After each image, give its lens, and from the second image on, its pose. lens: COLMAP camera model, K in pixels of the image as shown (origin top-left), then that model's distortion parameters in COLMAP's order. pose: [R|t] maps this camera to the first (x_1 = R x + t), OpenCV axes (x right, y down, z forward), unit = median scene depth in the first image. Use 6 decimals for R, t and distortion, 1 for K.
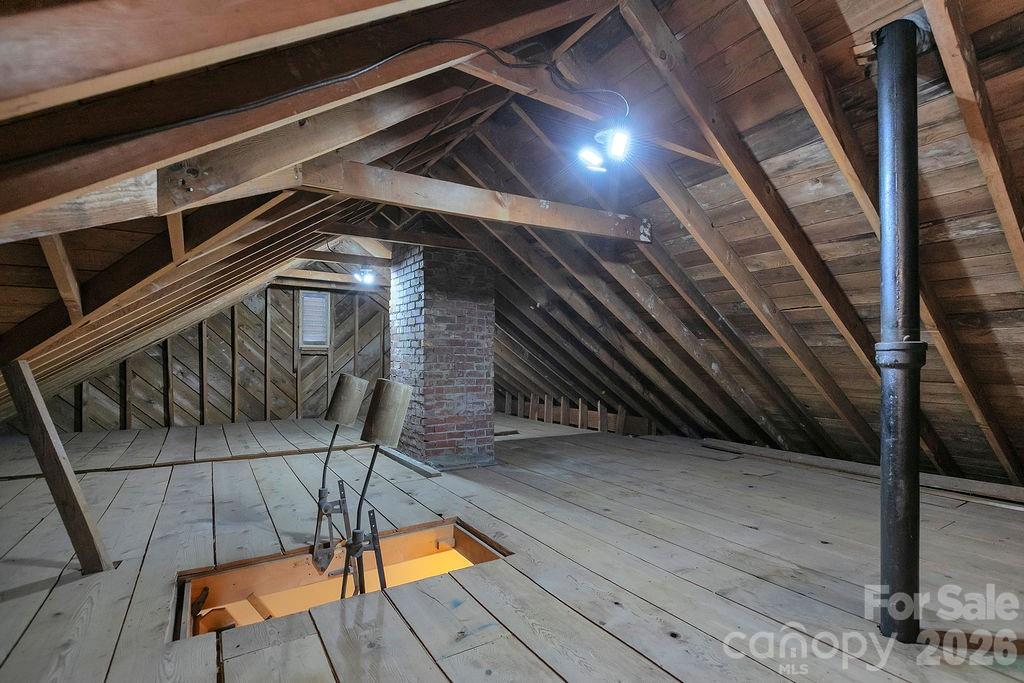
lens RADIAL K [[465.6, 0, 507.3], [0, 465.6, 365.2], [0, 0, 1]] dist [0.007039, -0.001959]
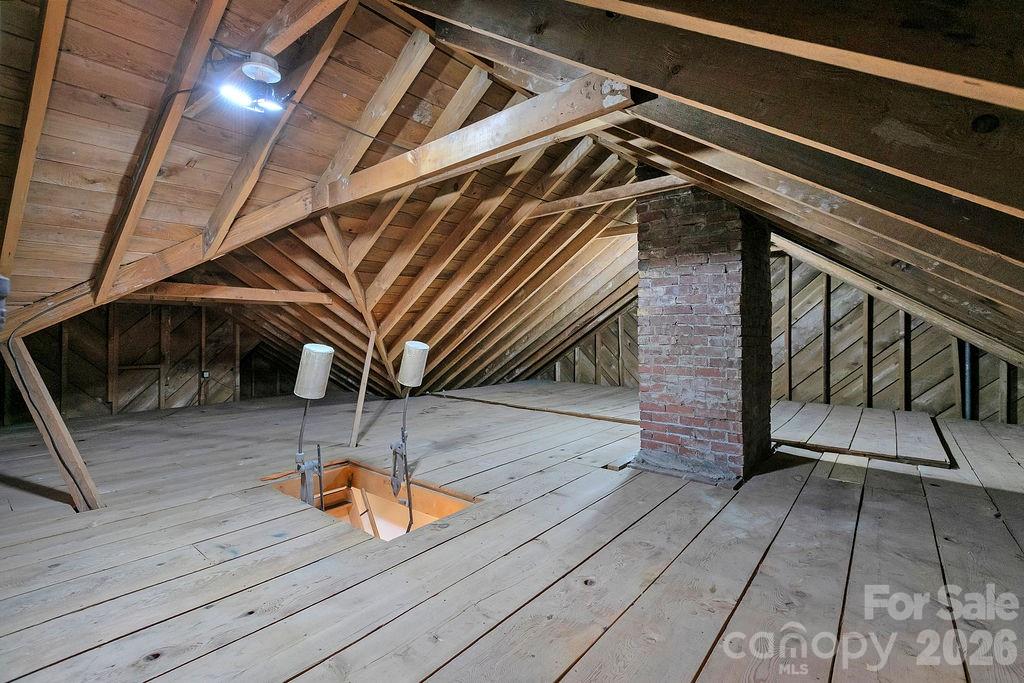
lens RADIAL K [[448.2, 0, 511.7], [0, 448.2, 332.7], [0, 0, 1]] dist [0.001538, 0.000015]
pose [[0.344526, -0.001618, -0.938775, 0.496996], [-0.012891, 0.999896, -0.006455, -0.002399], [0.938688, 0.014326, 0.344469, 0.490090]]
